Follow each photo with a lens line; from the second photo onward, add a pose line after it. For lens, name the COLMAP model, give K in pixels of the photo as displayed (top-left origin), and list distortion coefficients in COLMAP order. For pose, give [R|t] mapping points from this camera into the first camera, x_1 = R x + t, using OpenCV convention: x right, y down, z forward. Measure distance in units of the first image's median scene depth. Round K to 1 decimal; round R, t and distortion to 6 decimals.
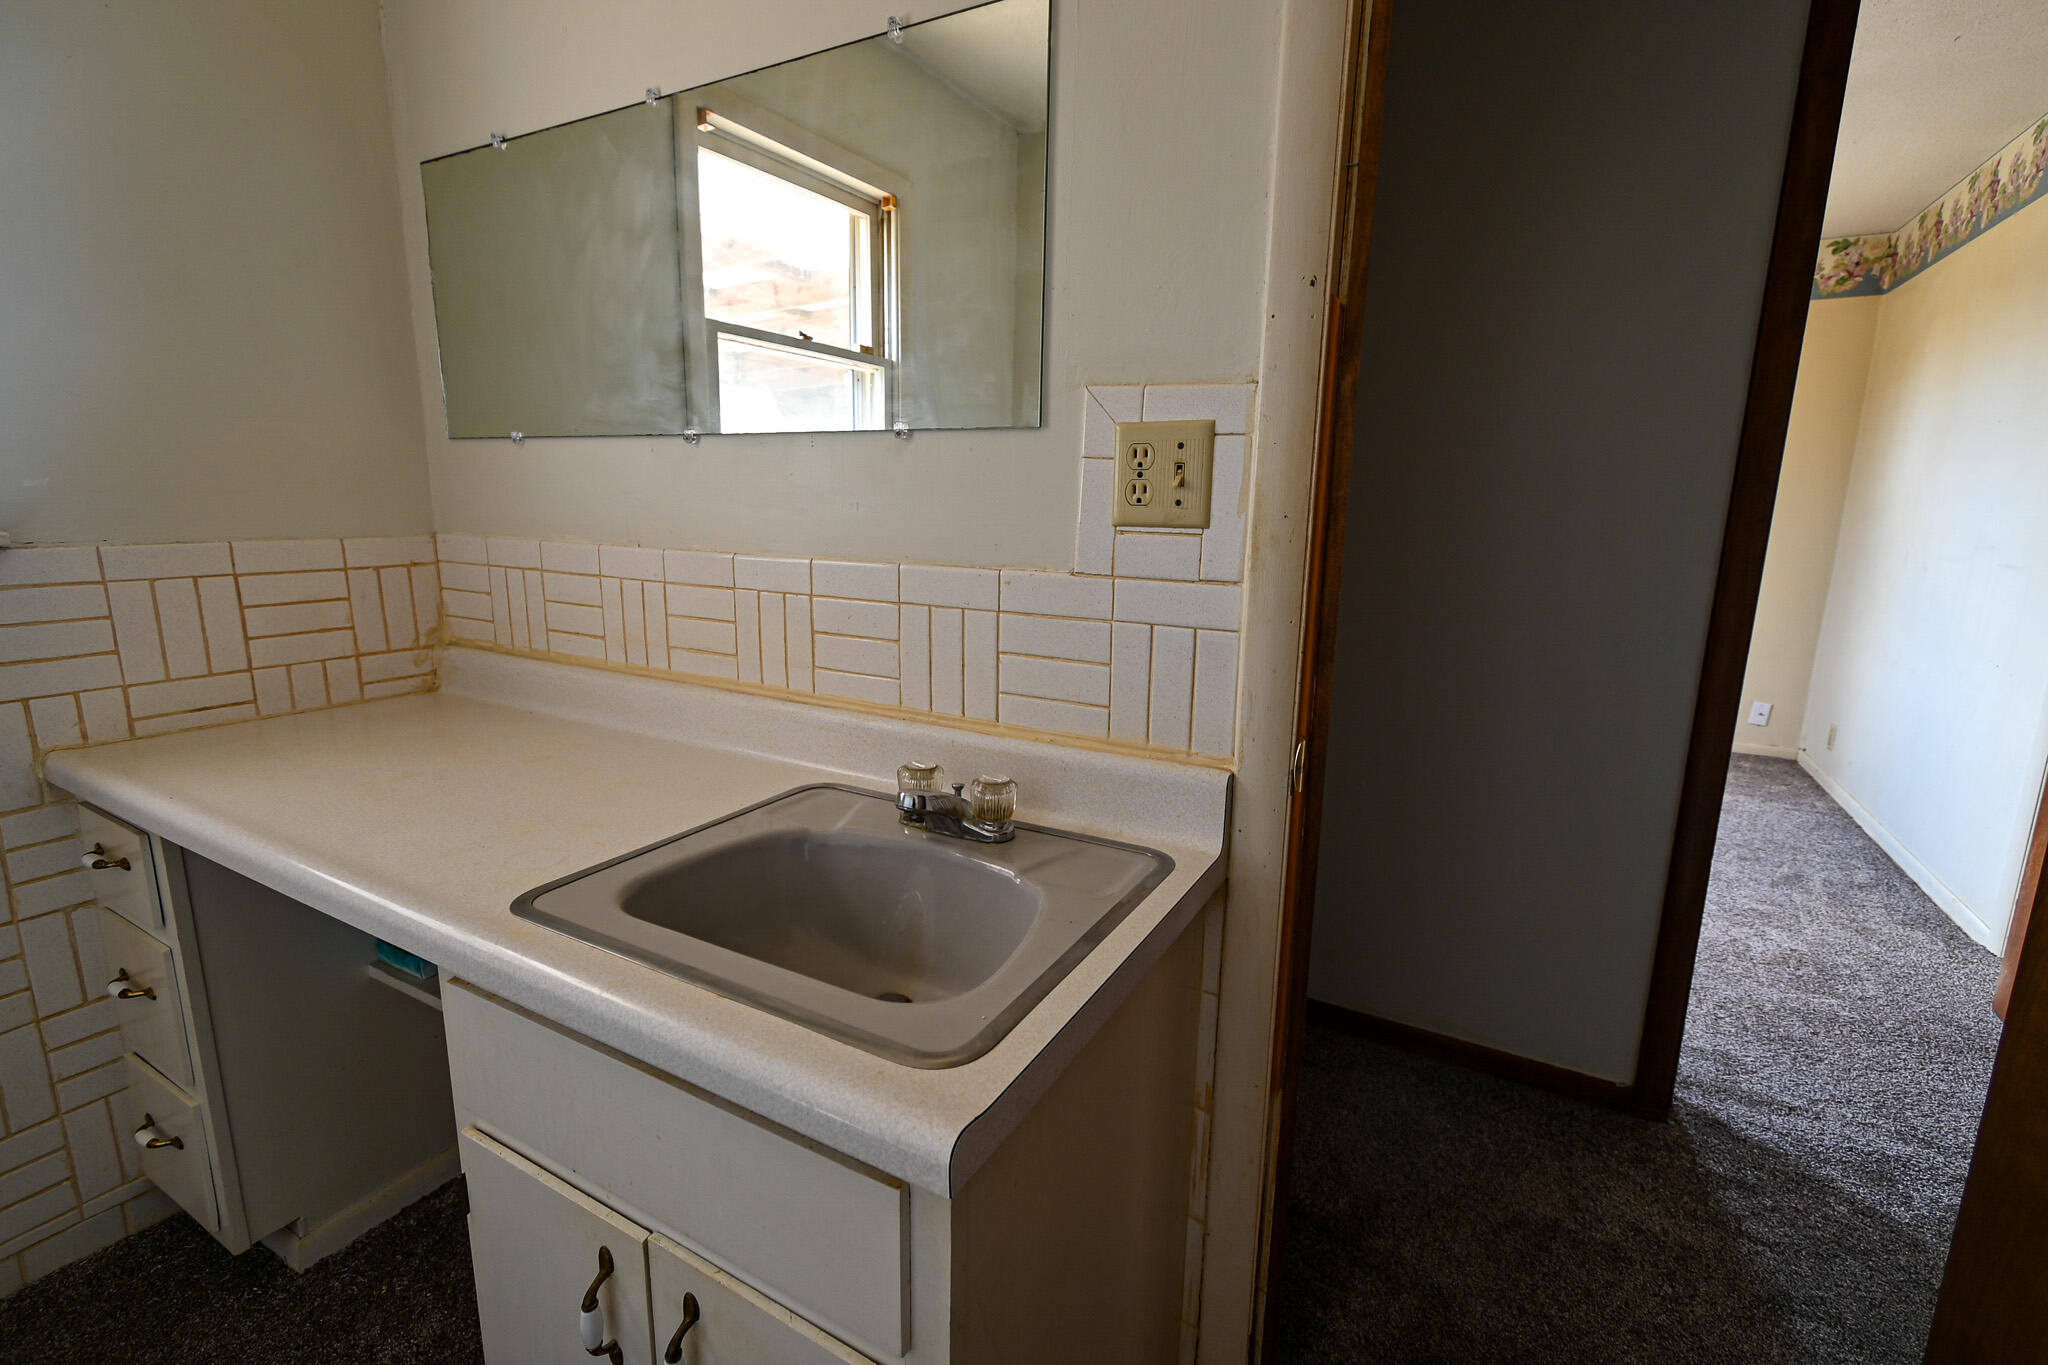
lens RADIAL K [[916.6, 0, 1025.7], [0, 916.6, 680.4], [0, 0, 1]] dist [0.014755, -0.006436]
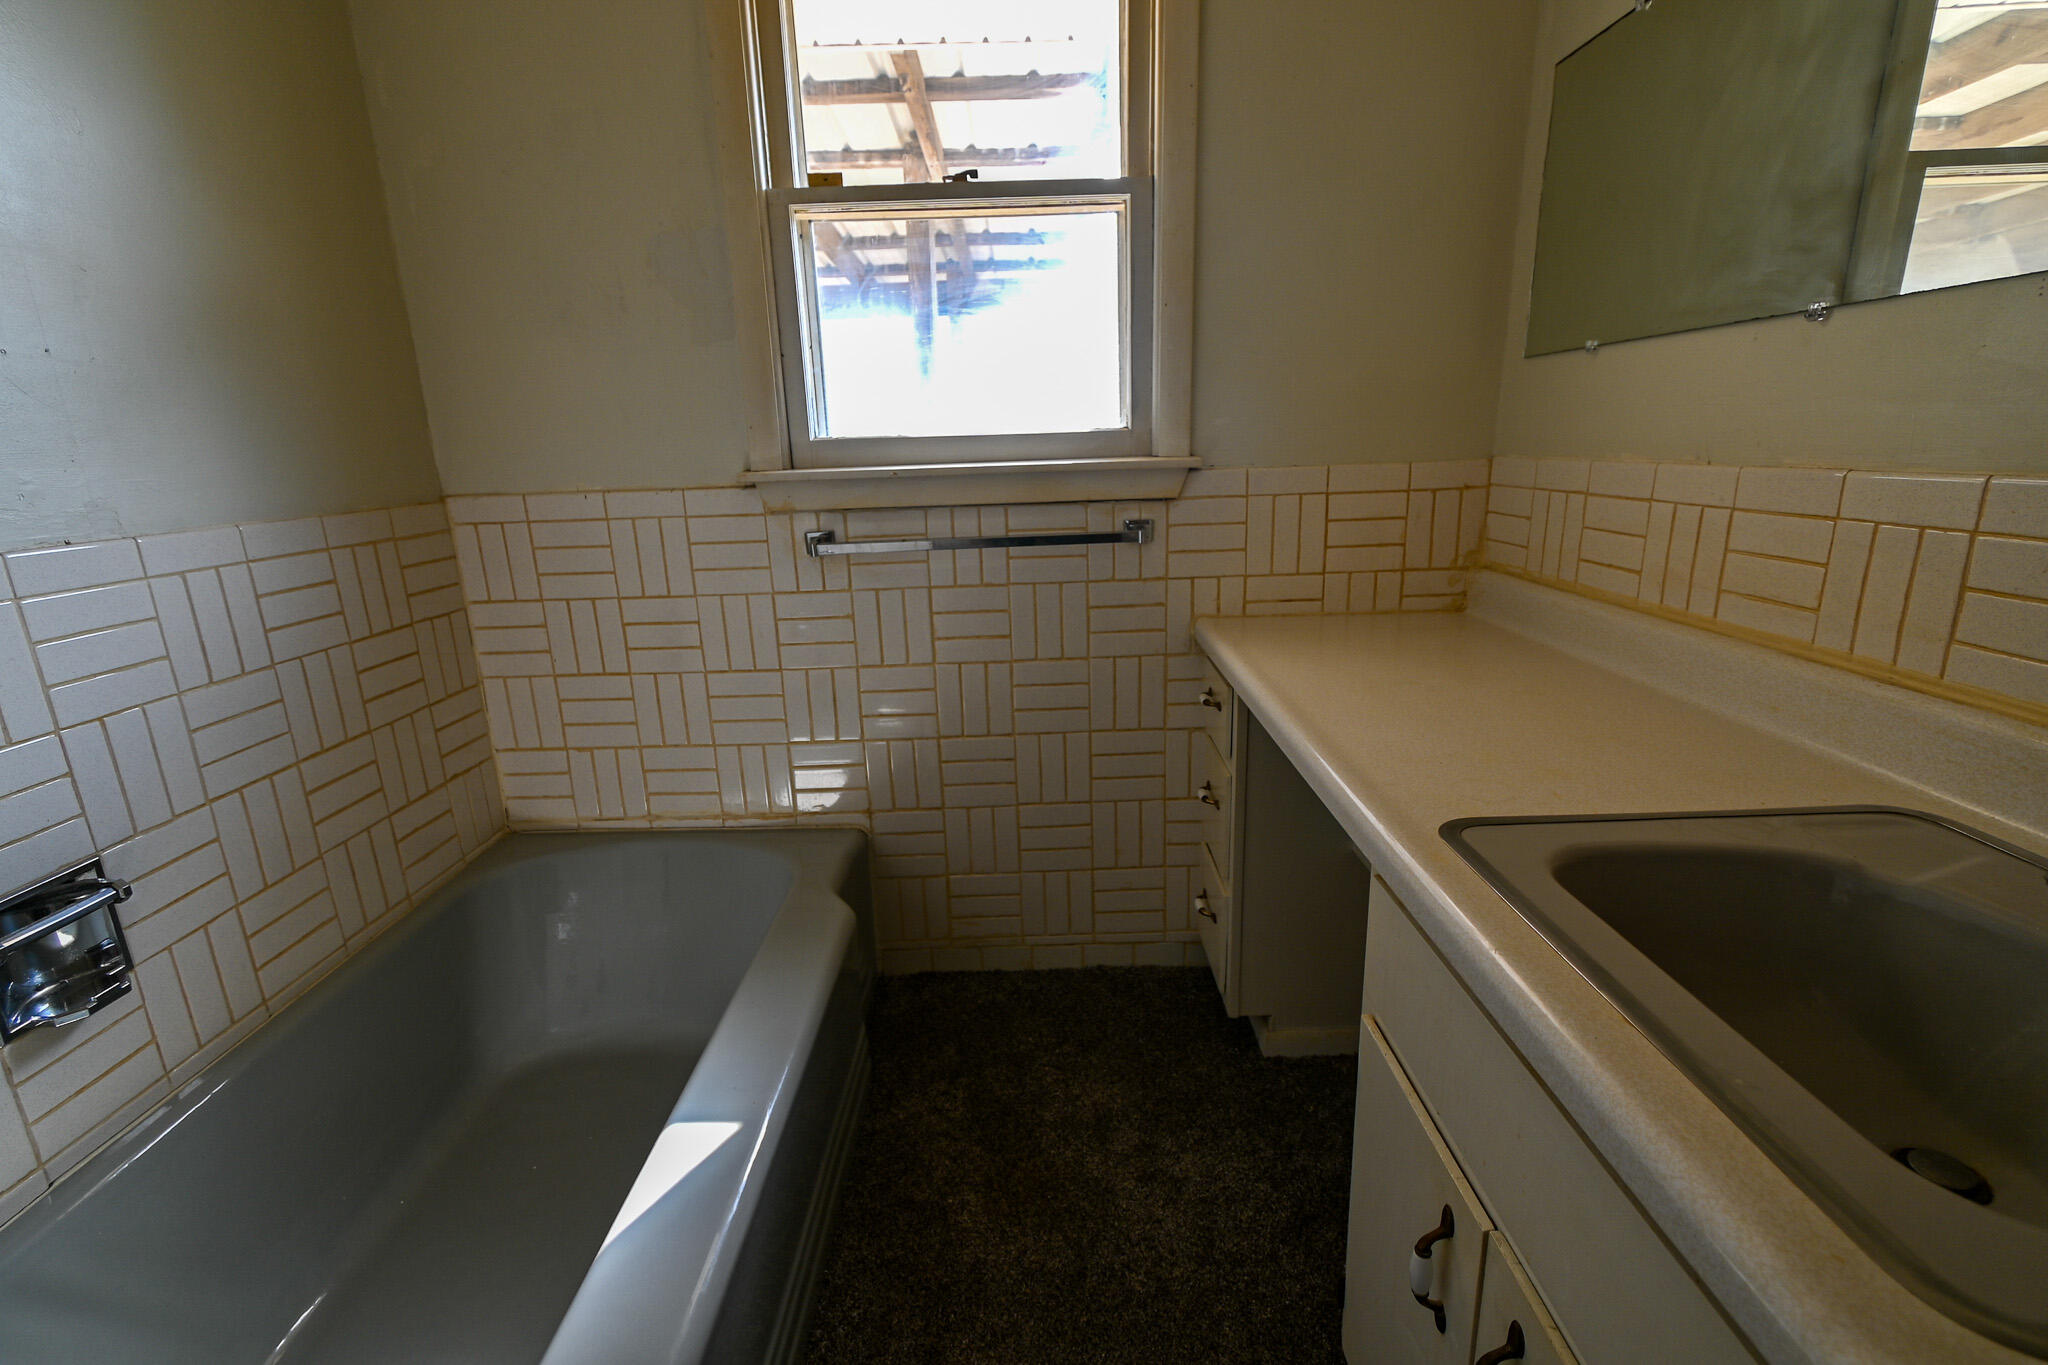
lens RADIAL K [[909.1, 0, 1030.1], [0, 909.1, 679.3], [0, 0, 1]] dist [0.009860, -0.004554]
pose [[0.487456, 0.189932, -0.852240, 0.013899], [-0.135491, 0.980685, 0.141062, 0.009511], [0.862571, 0.046709, 0.503775, 0.083515]]
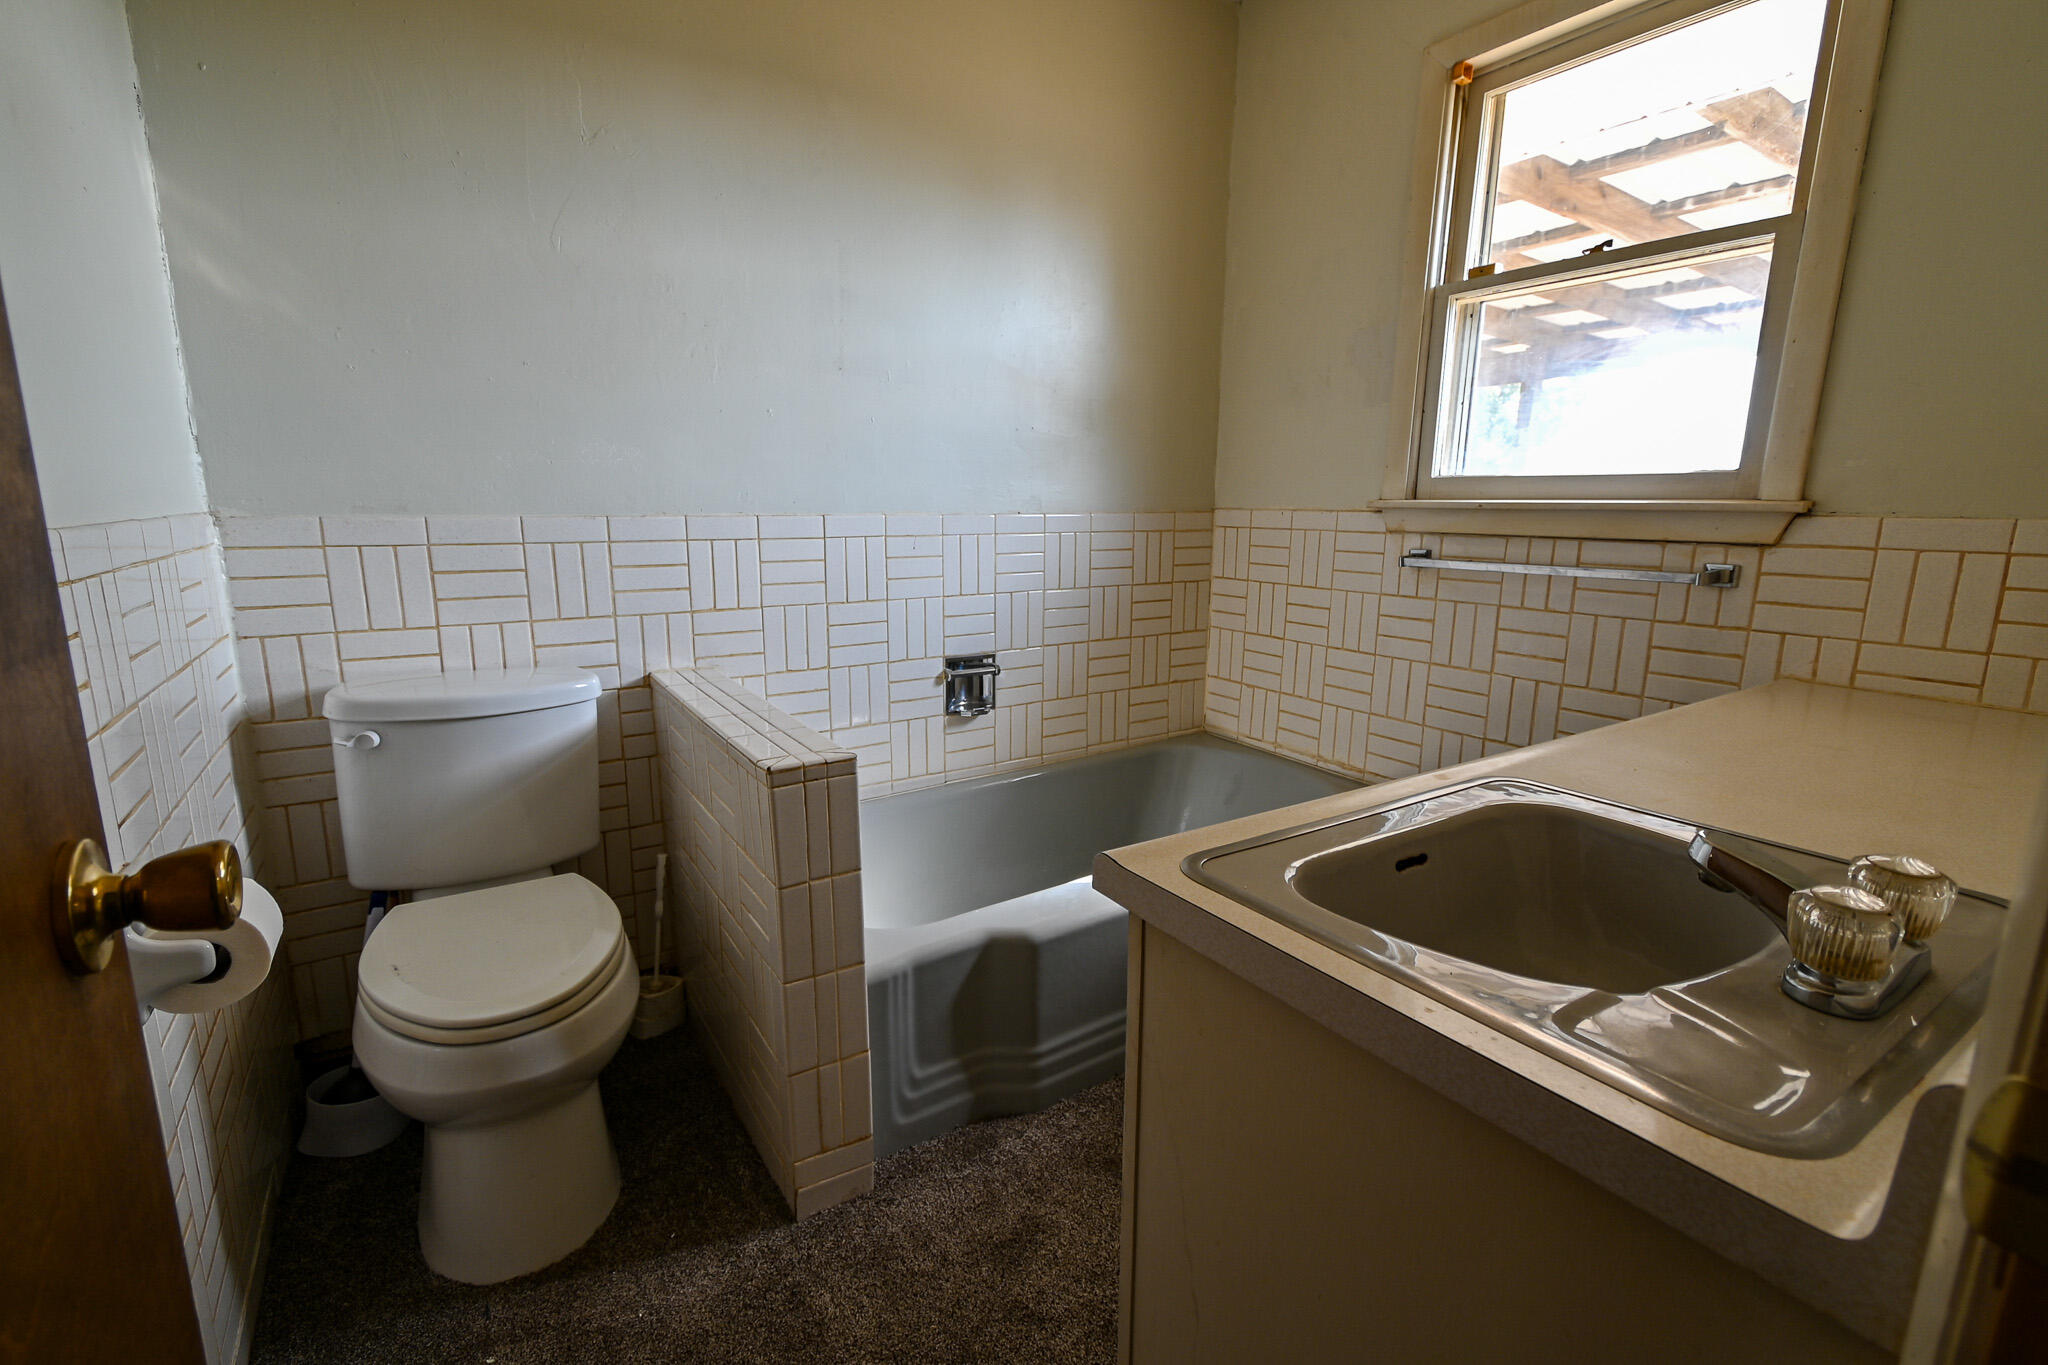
lens RADIAL K [[920.7, 0, 1028.6], [0, 920.7, 678.2], [0, 0, 1]] dist [0.015613, -0.006493]
pose [[-0.465338, 0.146469, -0.872930, 0.502077], [-0.195367, 0.944895, 0.262690, -0.050250], [0.863303, 0.292781, -0.411080, 0.595014]]
